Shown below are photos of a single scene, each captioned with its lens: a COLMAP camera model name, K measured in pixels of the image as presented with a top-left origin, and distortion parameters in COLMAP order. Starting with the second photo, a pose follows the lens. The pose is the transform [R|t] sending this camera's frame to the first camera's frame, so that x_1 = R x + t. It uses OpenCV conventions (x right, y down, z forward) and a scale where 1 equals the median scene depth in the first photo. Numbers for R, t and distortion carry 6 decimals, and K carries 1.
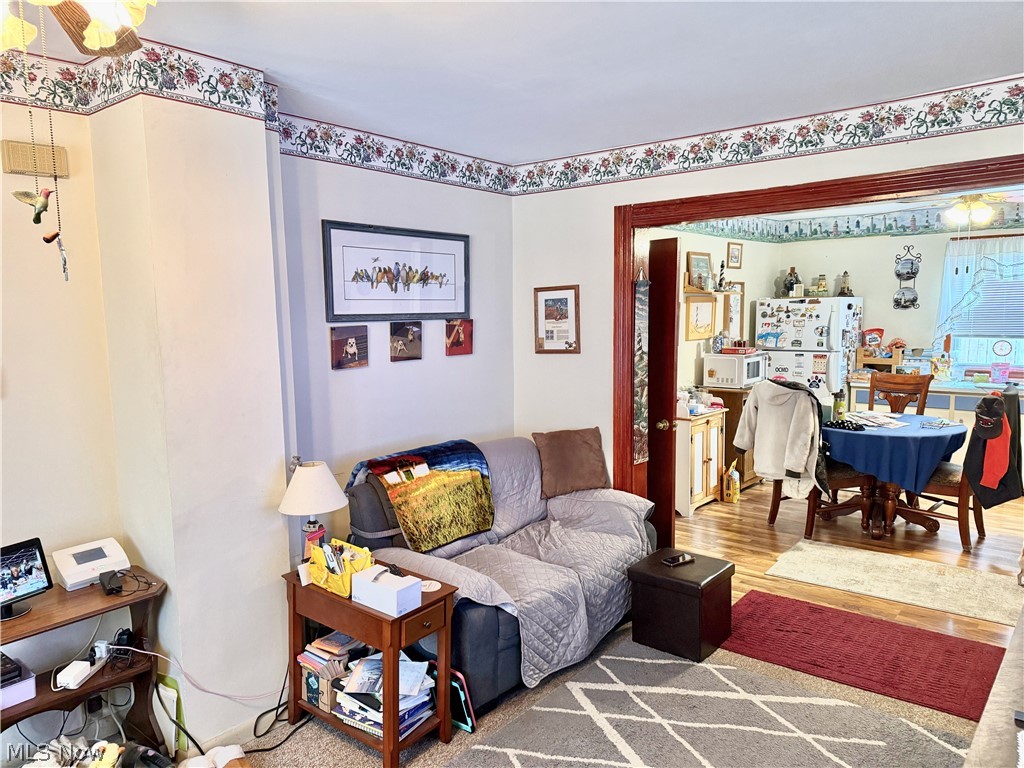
lens RADIAL K [[694.2, 0, 507.7], [0, 694.2, 383.0], [0, 0, 1]] dist [0.037292, -0.040146]
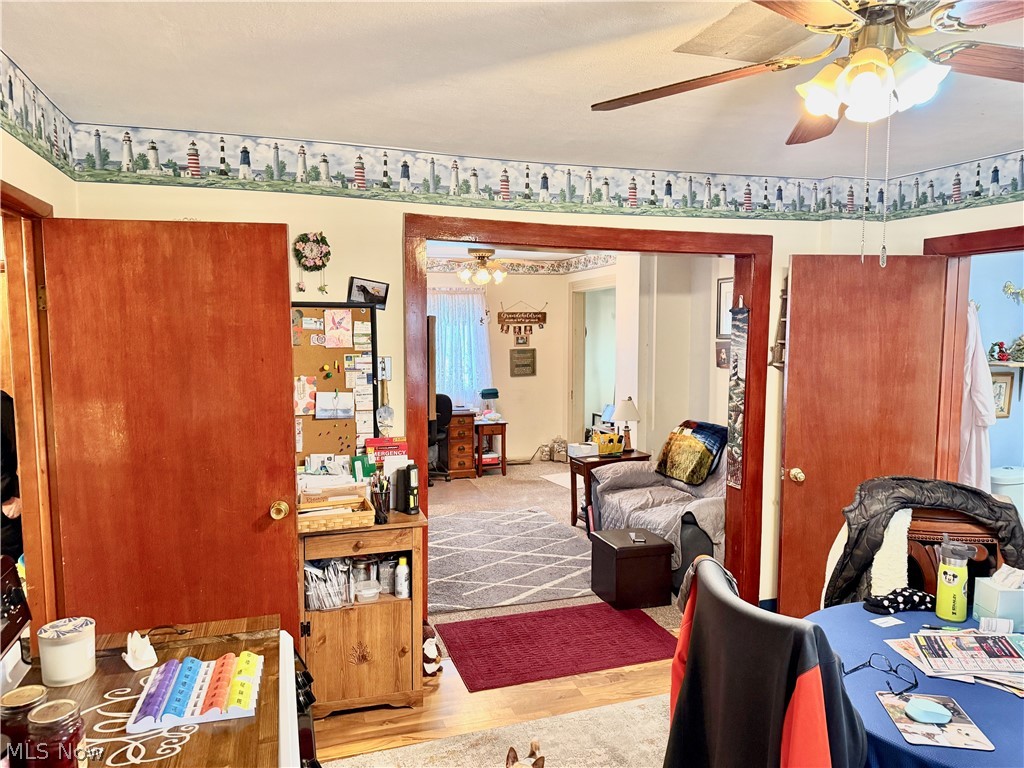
lens RADIAL K [[694.2, 0, 512.5], [0, 694.2, 391.4], [0, 0, 1]] dist [0.037292, -0.040146]
pose [[-0.517394, 0.094501, -0.850513, 1.232418], [-0.072706, 0.985436, 0.153722, -0.158114], [0.852653, 0.141373, -0.502987, 1.238844]]
